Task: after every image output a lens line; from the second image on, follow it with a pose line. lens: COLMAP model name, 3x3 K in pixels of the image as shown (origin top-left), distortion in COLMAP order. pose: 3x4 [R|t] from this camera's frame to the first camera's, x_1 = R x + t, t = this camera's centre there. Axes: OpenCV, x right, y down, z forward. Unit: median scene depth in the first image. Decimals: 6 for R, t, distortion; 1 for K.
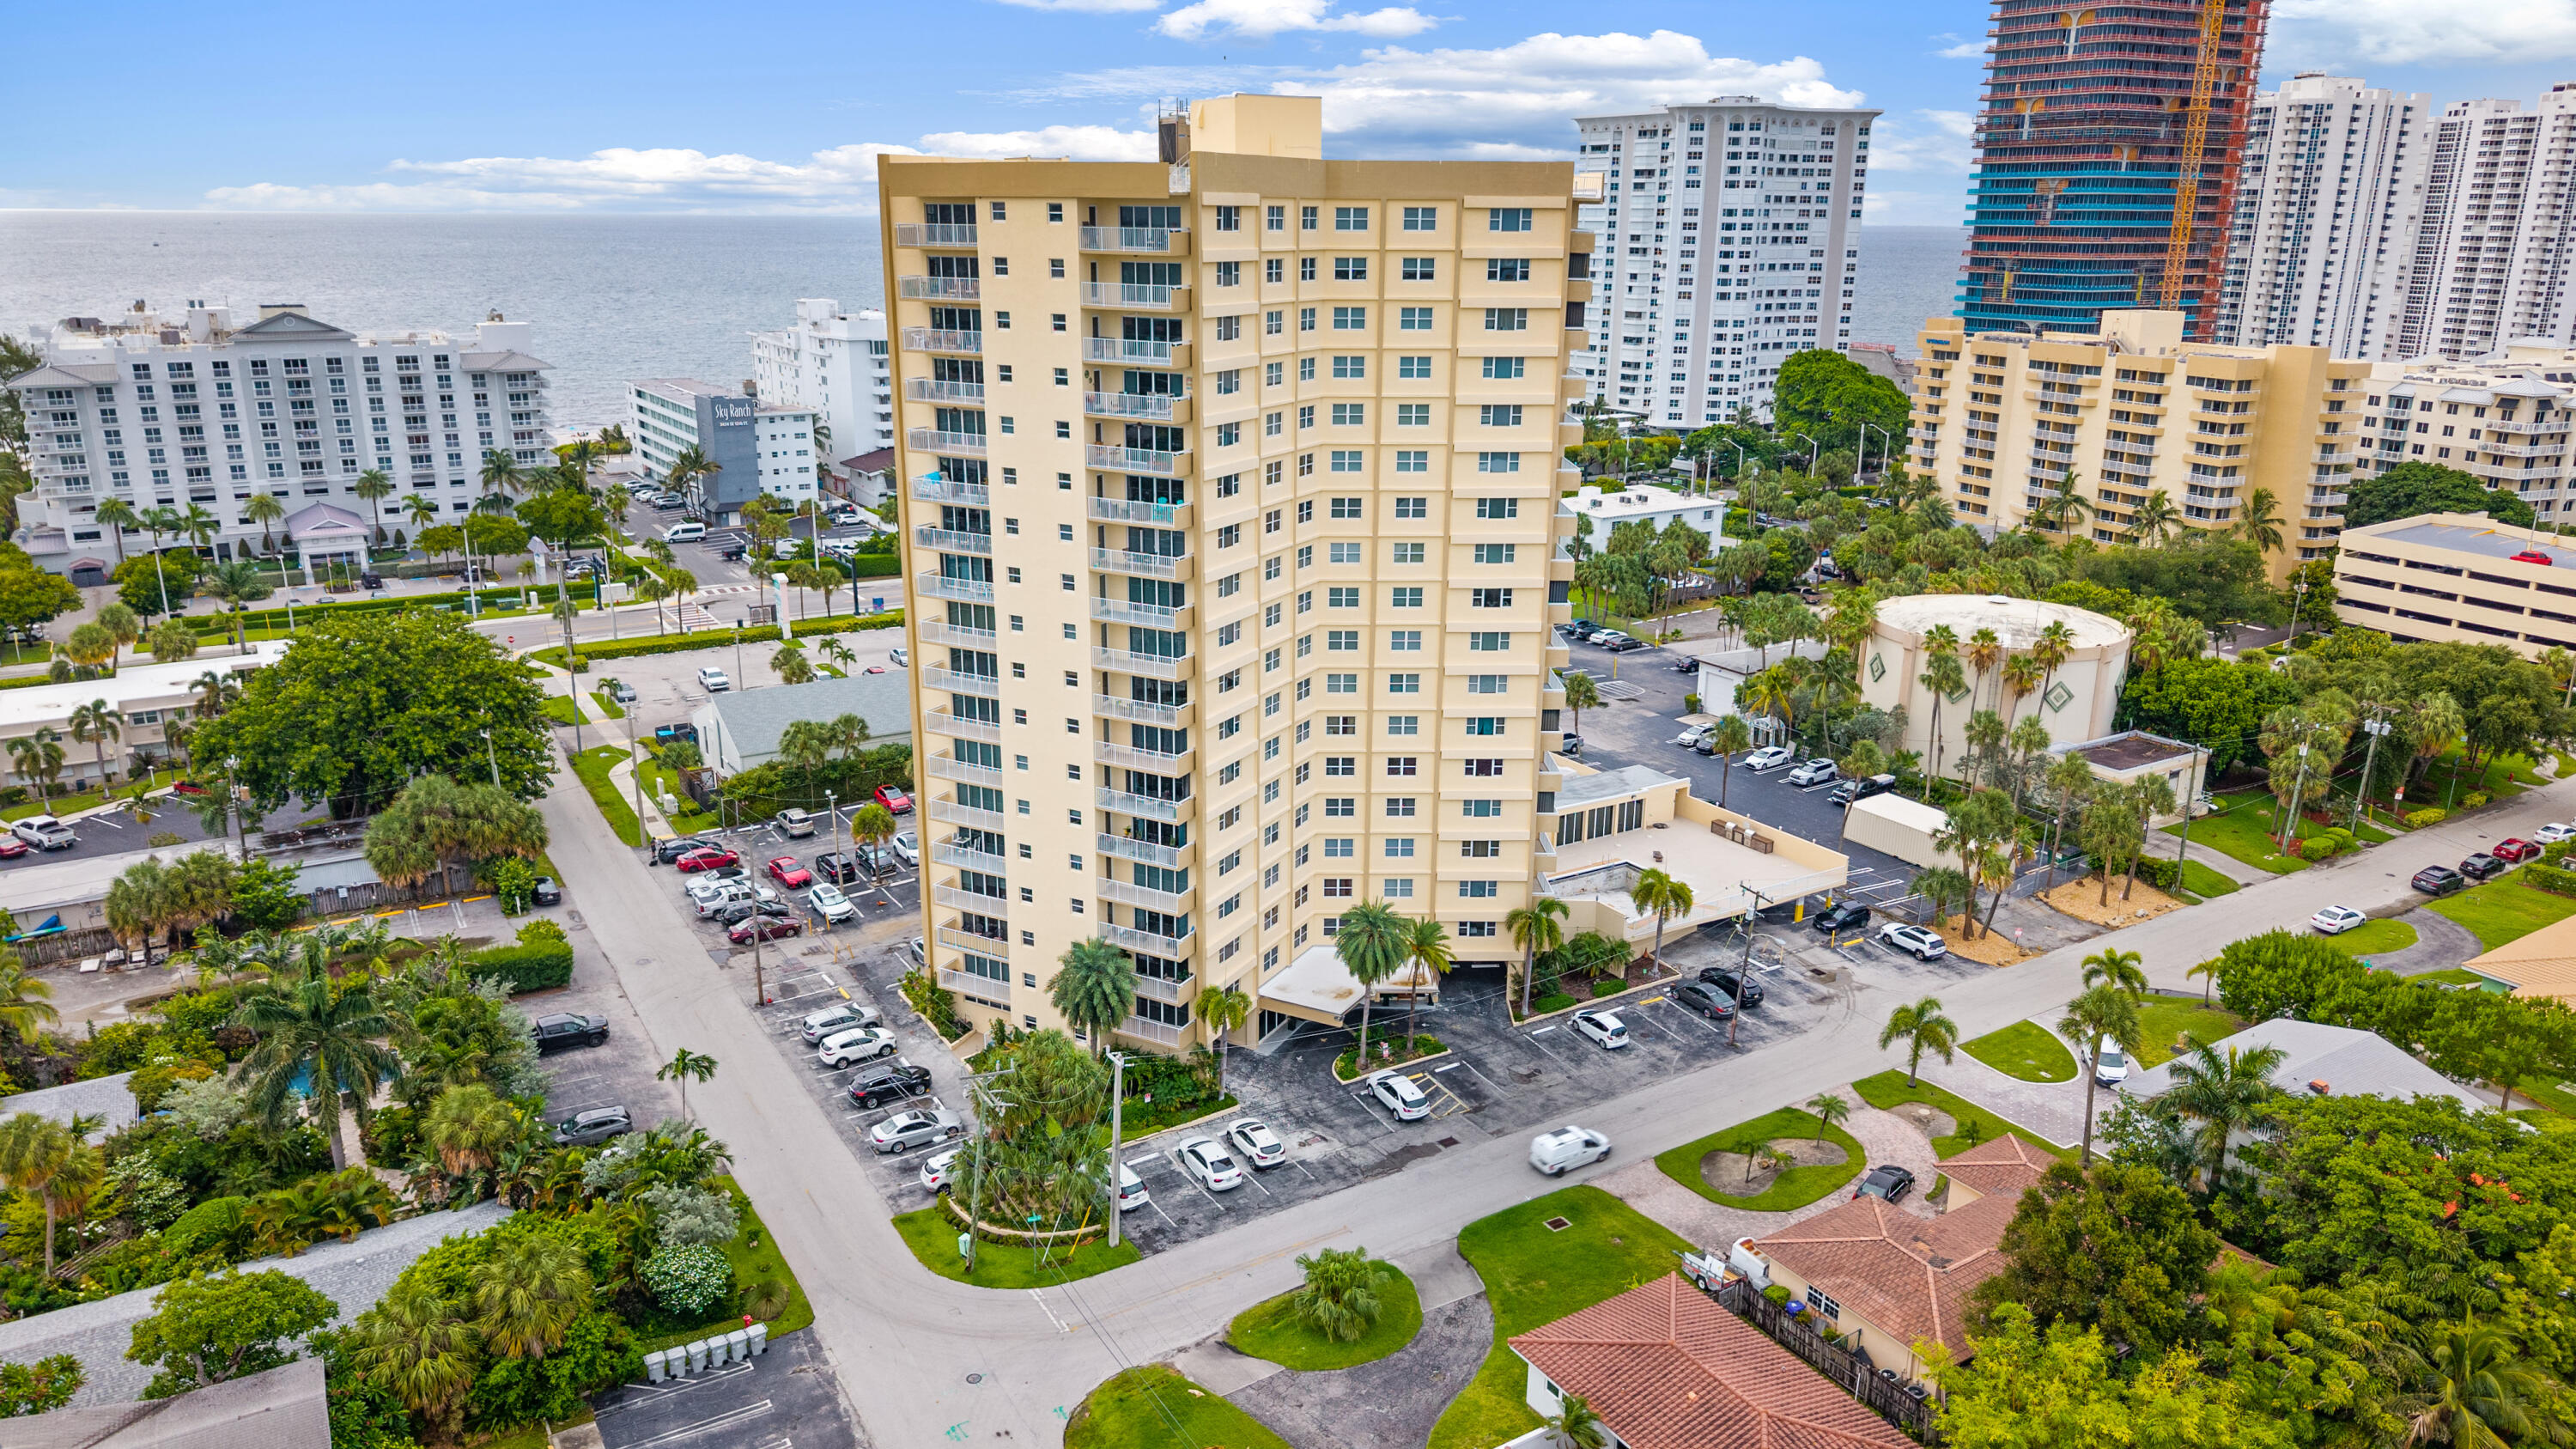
lens RADIAL K [[1722.5, 0, 1287.1], [0, 1722.5, 732.2], [0, 0, 1]] dist [0.039899, -0.056614]
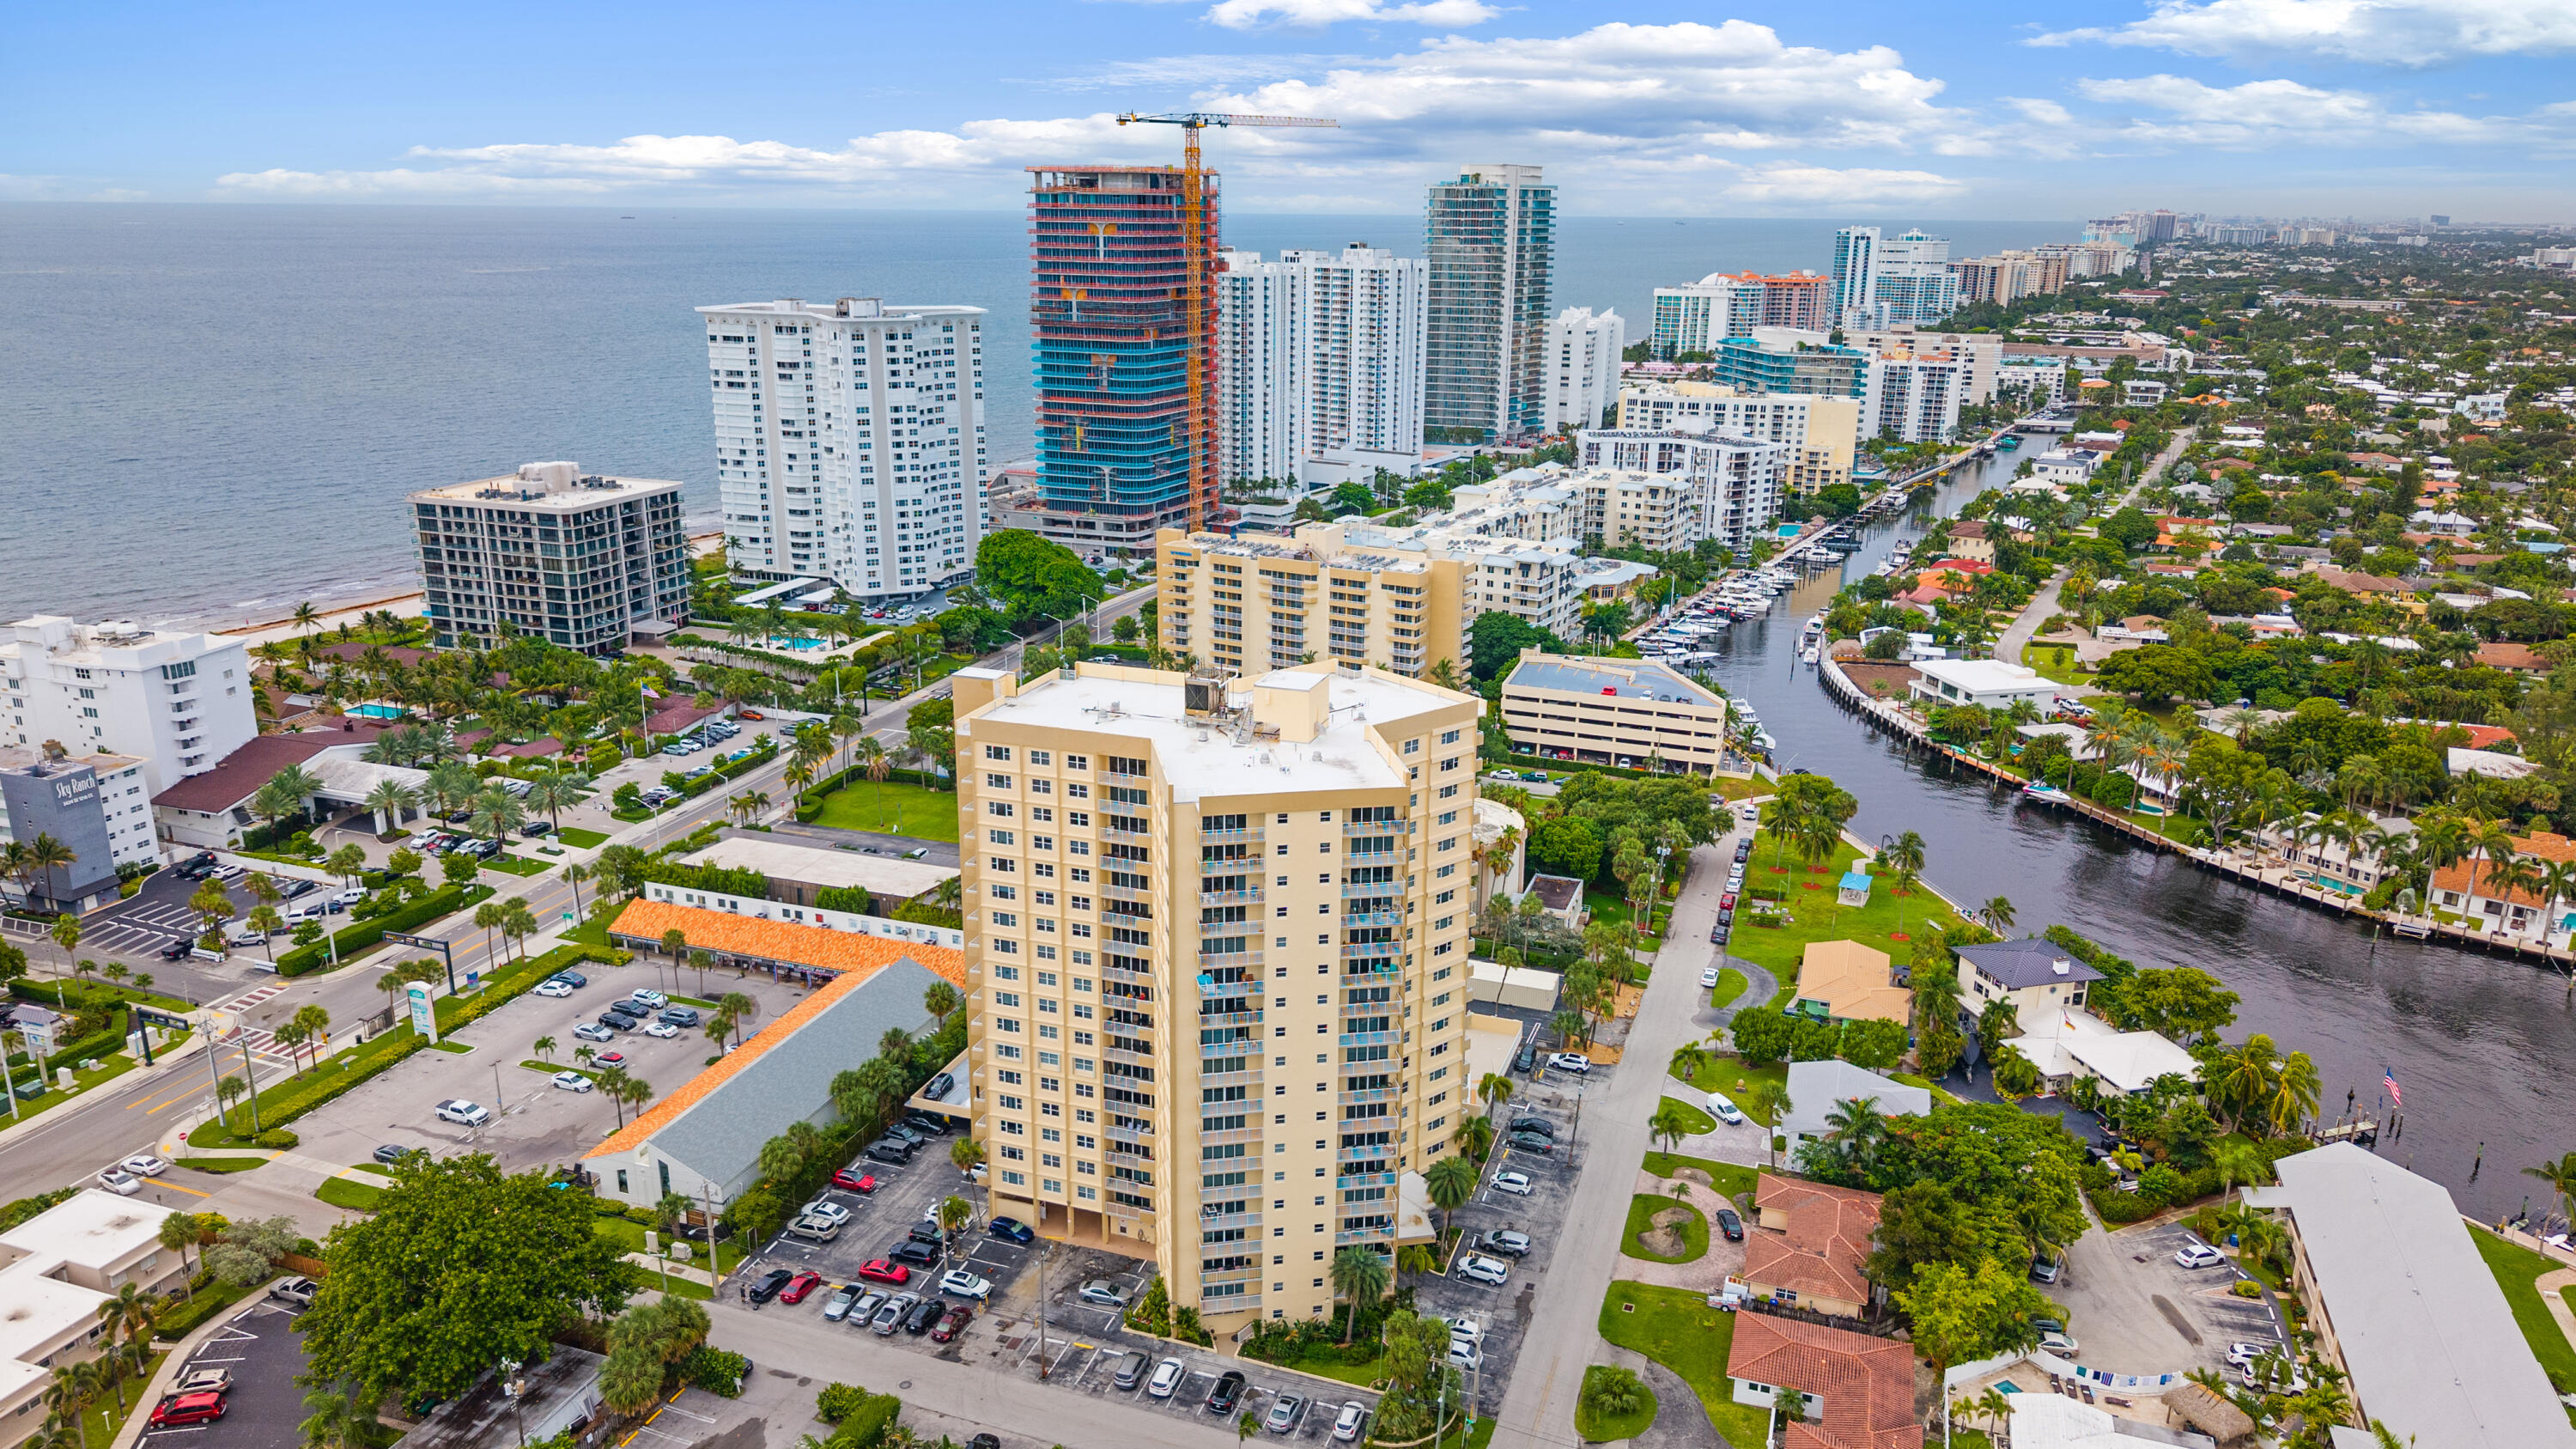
lens RADIAL K [[1730.4, 0, 1280.0], [0, 1730.4, 746.1], [0, 0, 1]] dist [0.067371, -0.122451]
pose [[0.779227, -0.185412, 0.598689, -0.412906], [0.175270, 0.981592, 0.075872, -0.182772], [-0.601736, 0.045810, 0.797380, -0.095787]]
